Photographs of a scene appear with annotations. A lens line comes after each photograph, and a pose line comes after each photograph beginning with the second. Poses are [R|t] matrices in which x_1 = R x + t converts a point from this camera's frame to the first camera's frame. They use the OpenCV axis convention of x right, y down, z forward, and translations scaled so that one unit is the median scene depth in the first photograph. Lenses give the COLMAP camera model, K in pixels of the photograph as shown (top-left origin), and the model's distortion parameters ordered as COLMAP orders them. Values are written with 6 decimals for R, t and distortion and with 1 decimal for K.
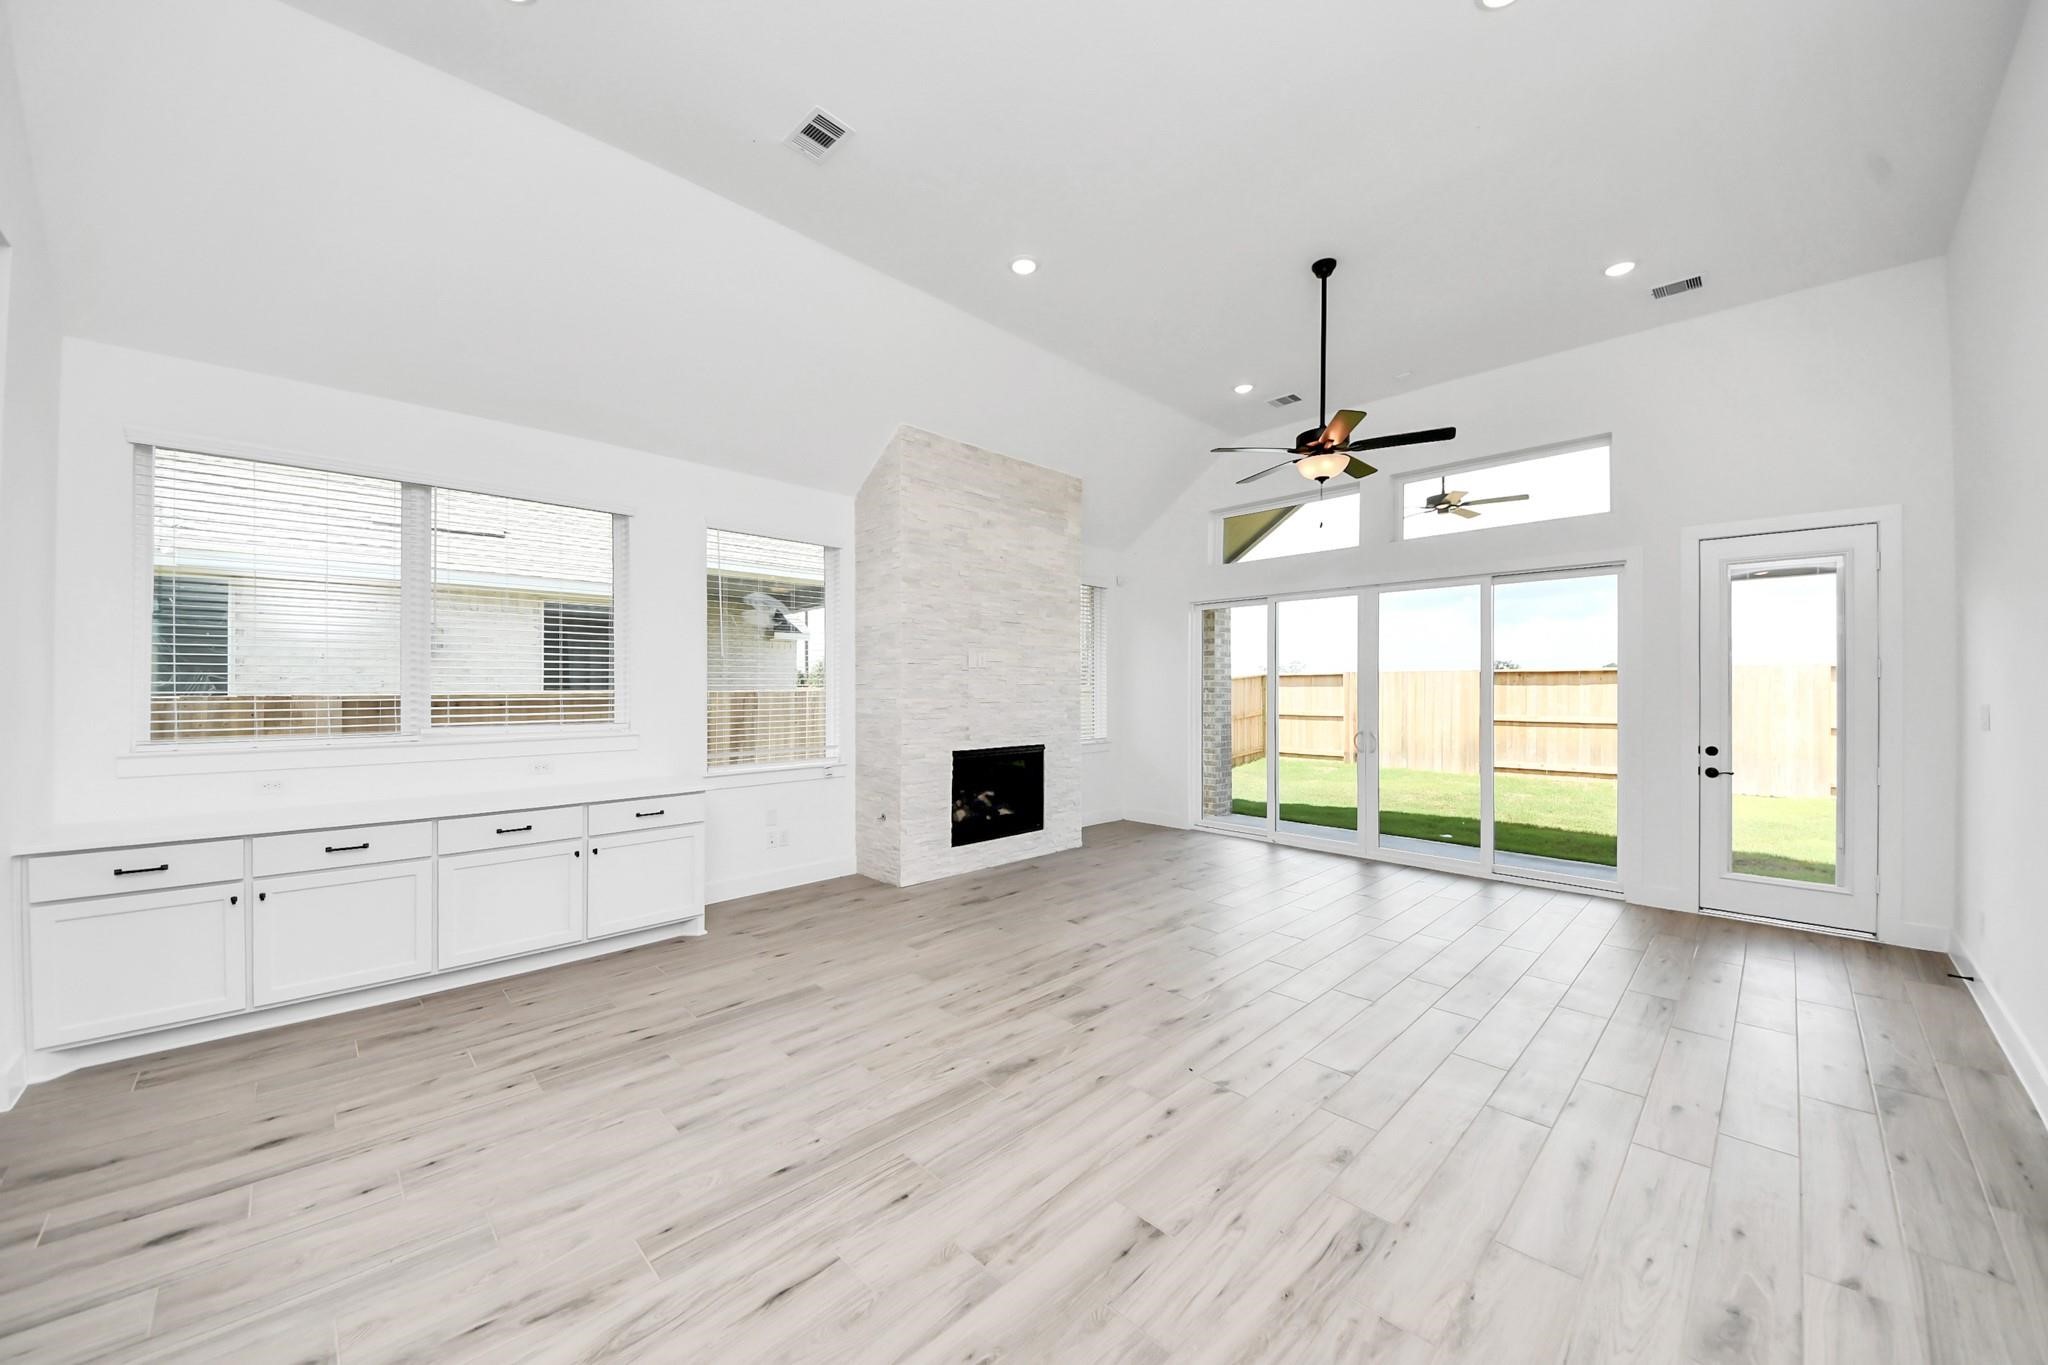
lens RADIAL K [[767.7, 0, 1024.0], [0, 767.7, 682.5], [0, 0, 1]] dist [0.020106, -0.000122]
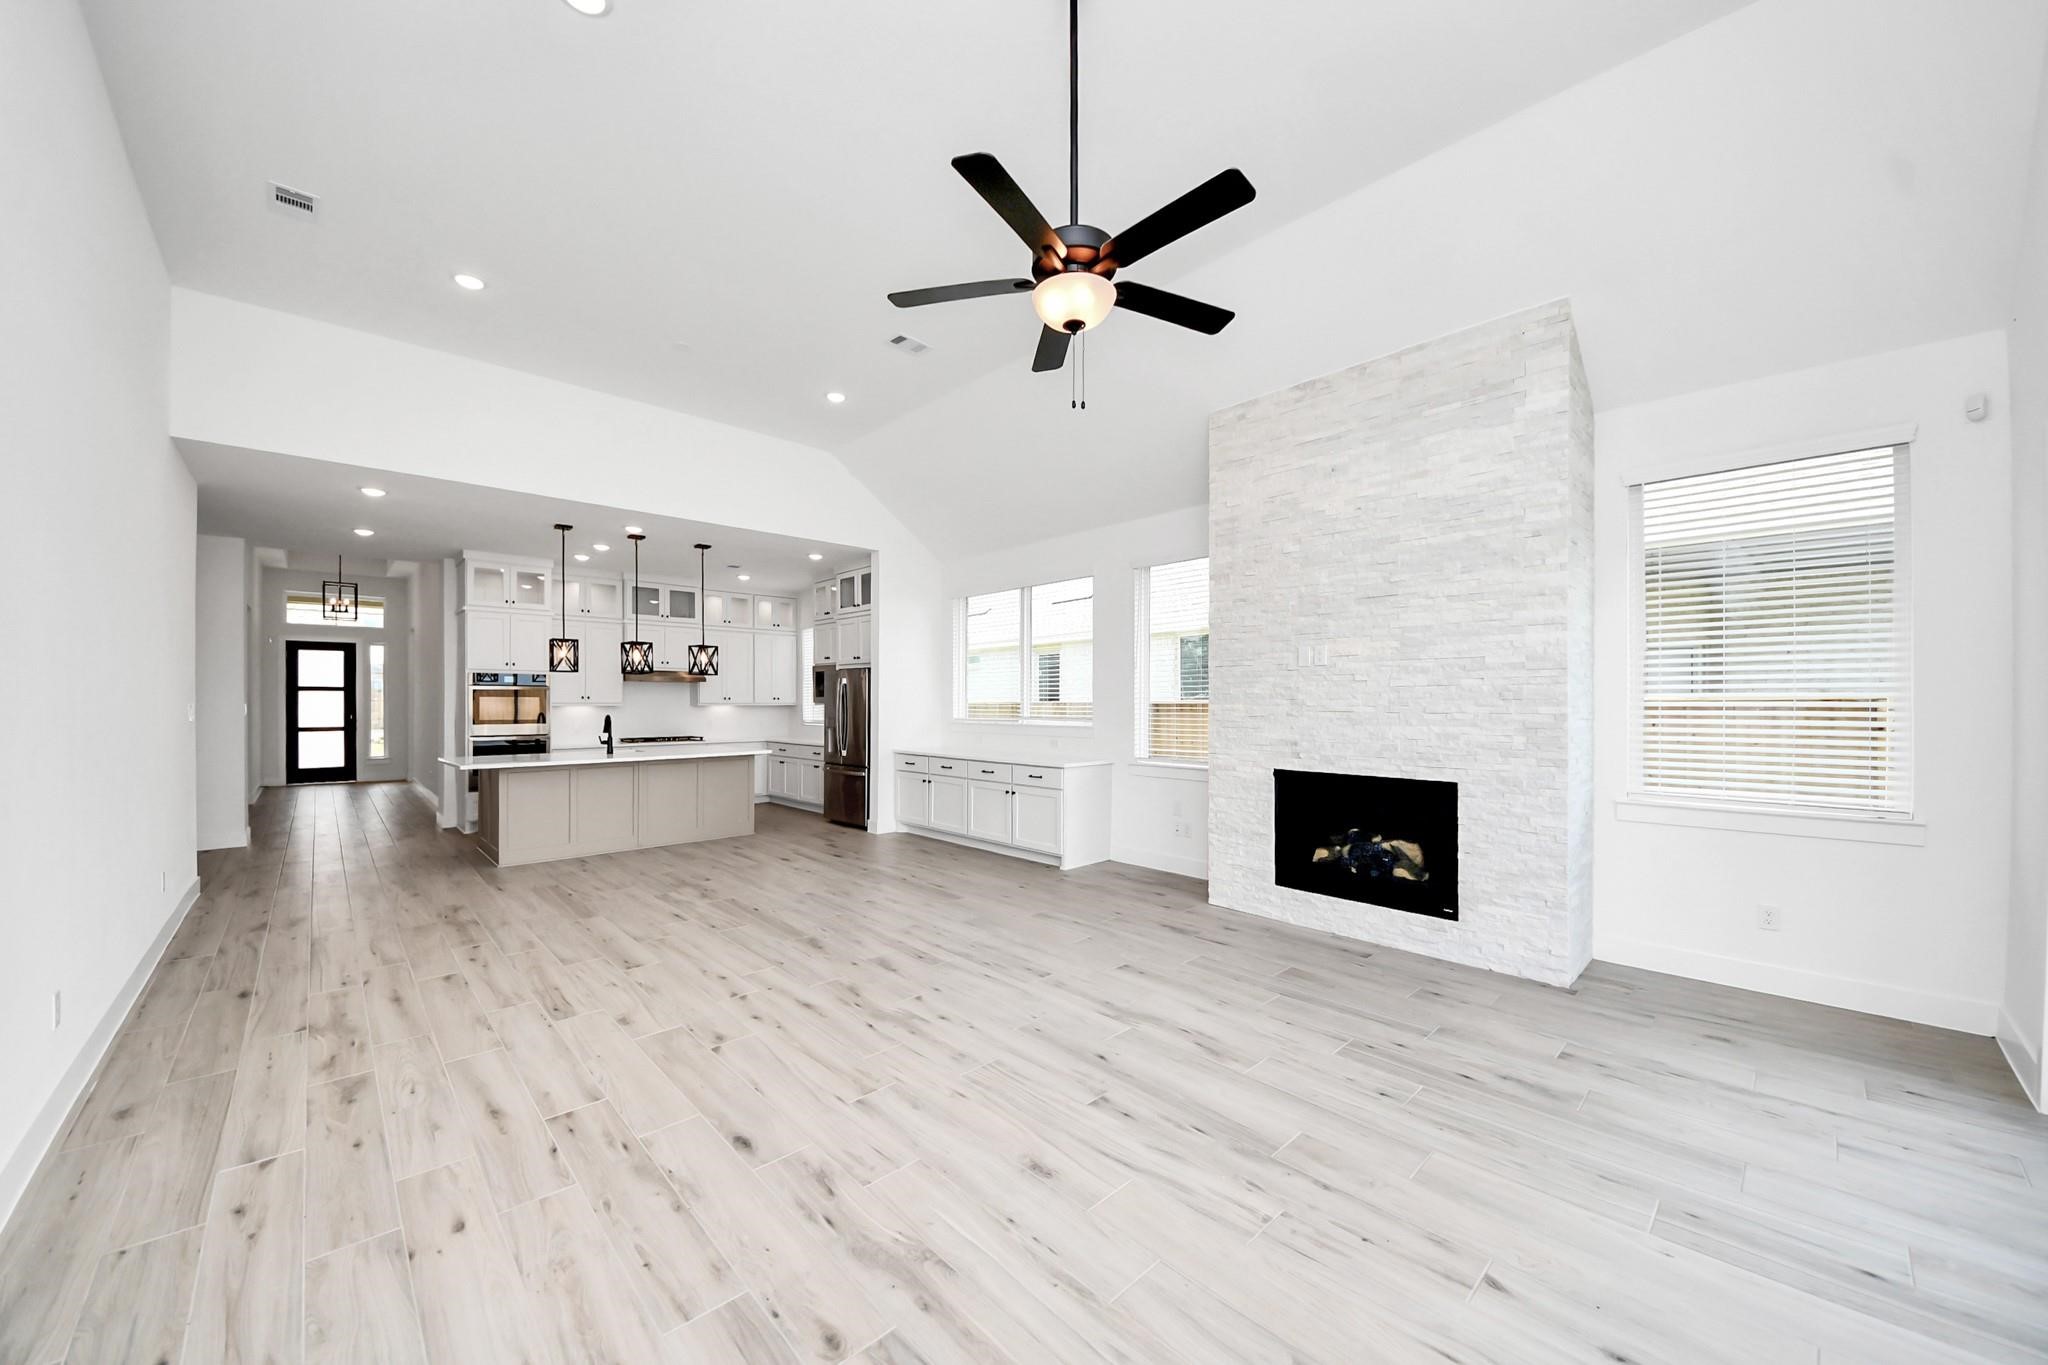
lens RADIAL K [[736.3, 0, 974.8], [0, 736.3, 695.4], [0, 0, 1]] dist [0.057494, -0.000004]
pose [[-0.075326, -0.006860, -0.997135, 0.838062], [0.008027, 0.999940, -0.007486, 0.015527], [0.997127, -0.008568, -0.075267, 0.842773]]
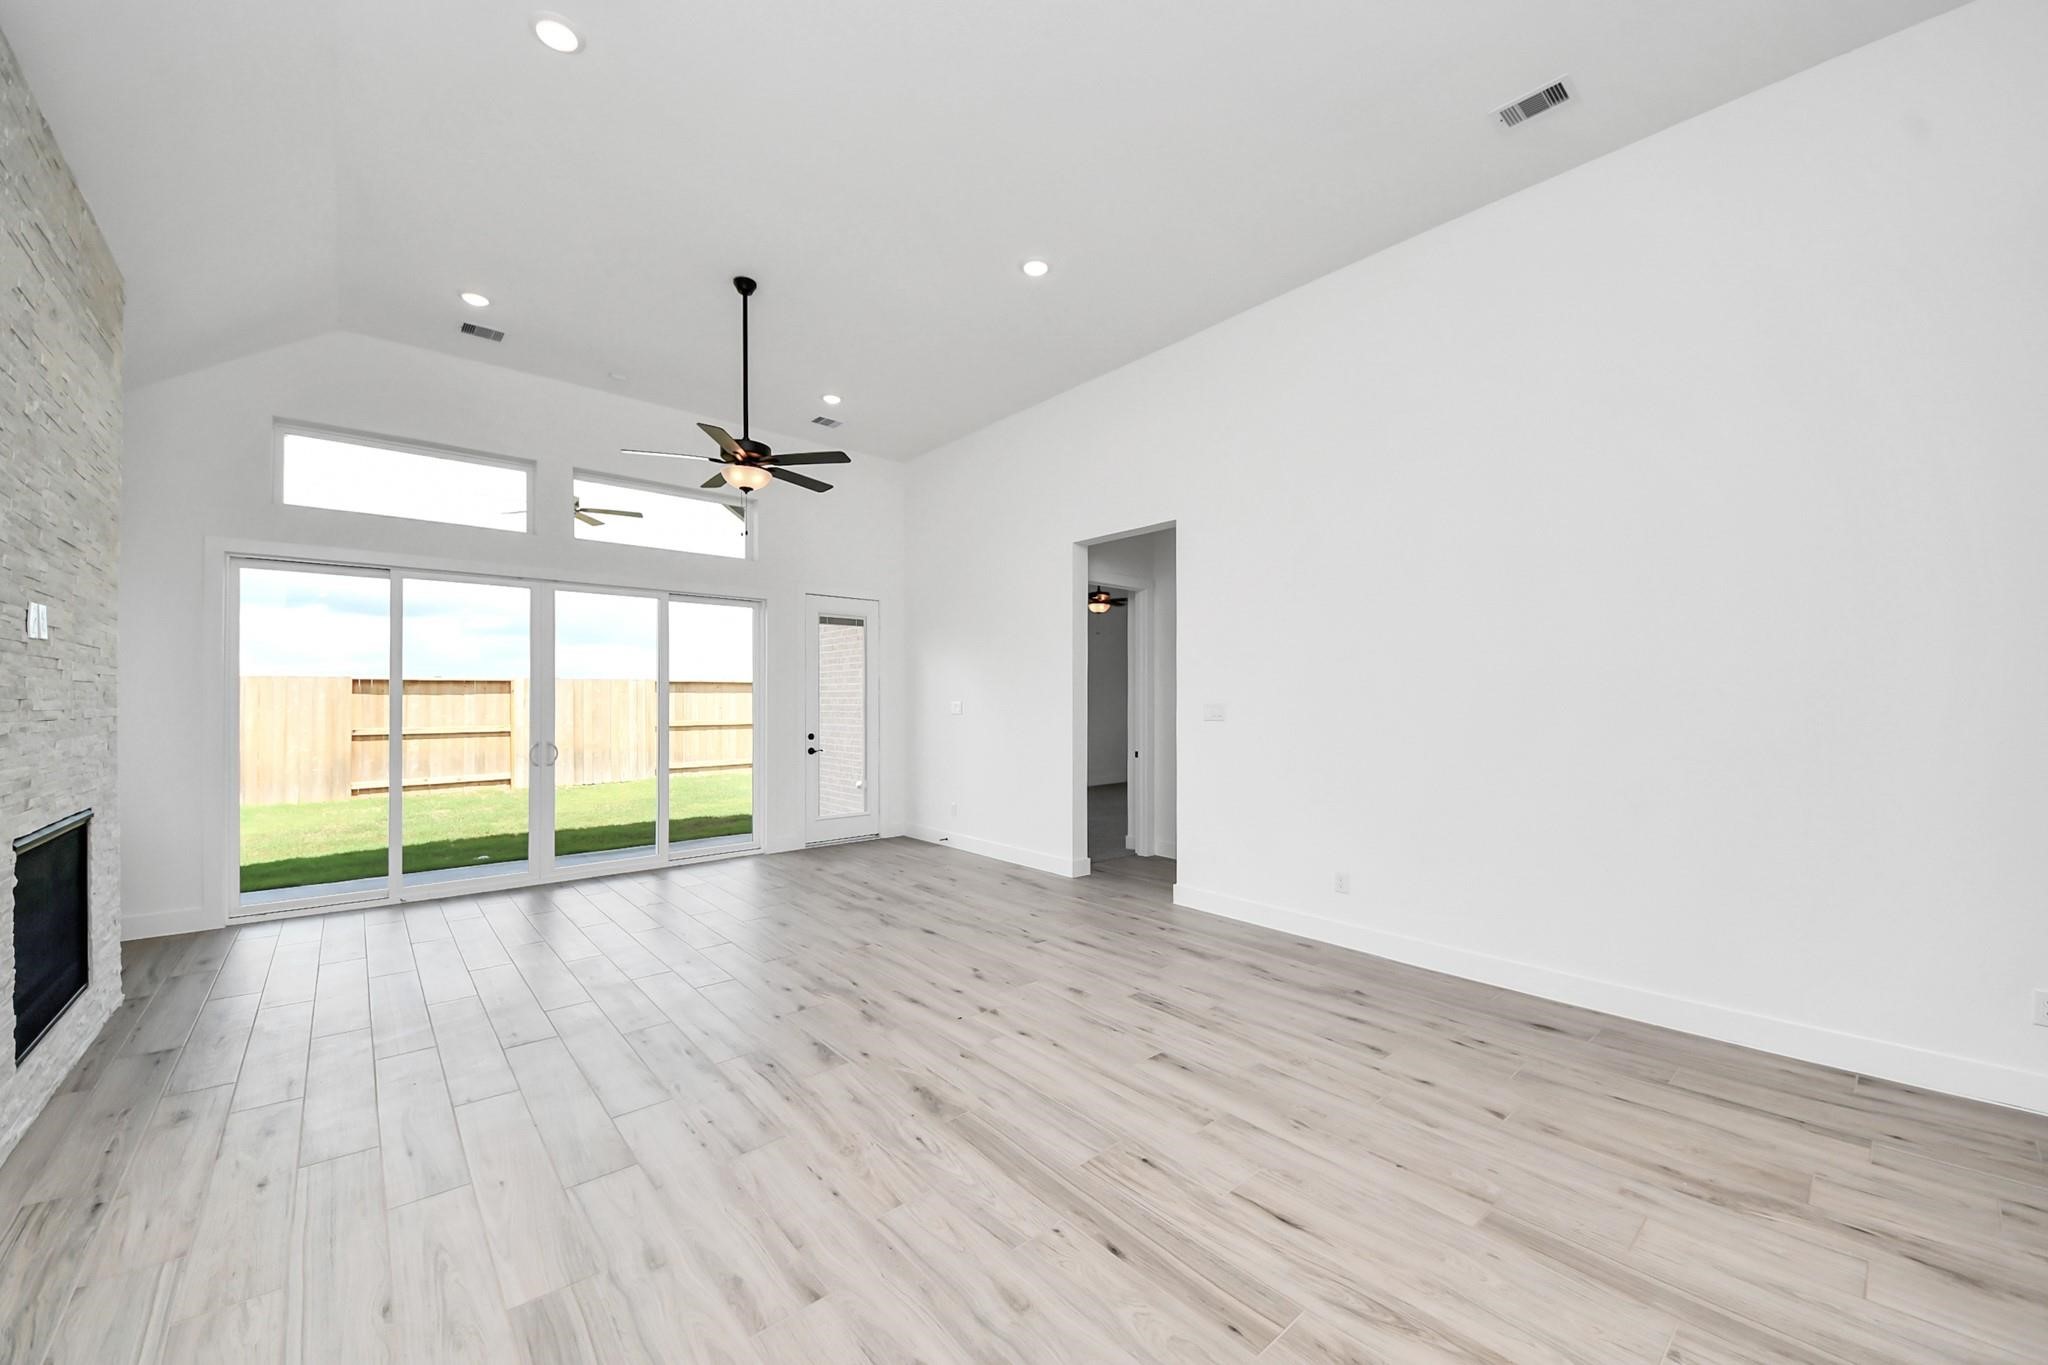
lens RADIAL K [[767.6, 0, 1020.3], [0, 767.6, 728.9], [0, 0, 1]] dist [0.051062, -0.000038]
pose [[0.060857, -0.044220, 0.997166, -0.541419], [0.001198, 0.999021, 0.044229, 0.007212], [-0.998146, -0.001497, 0.060851, 0.491893]]
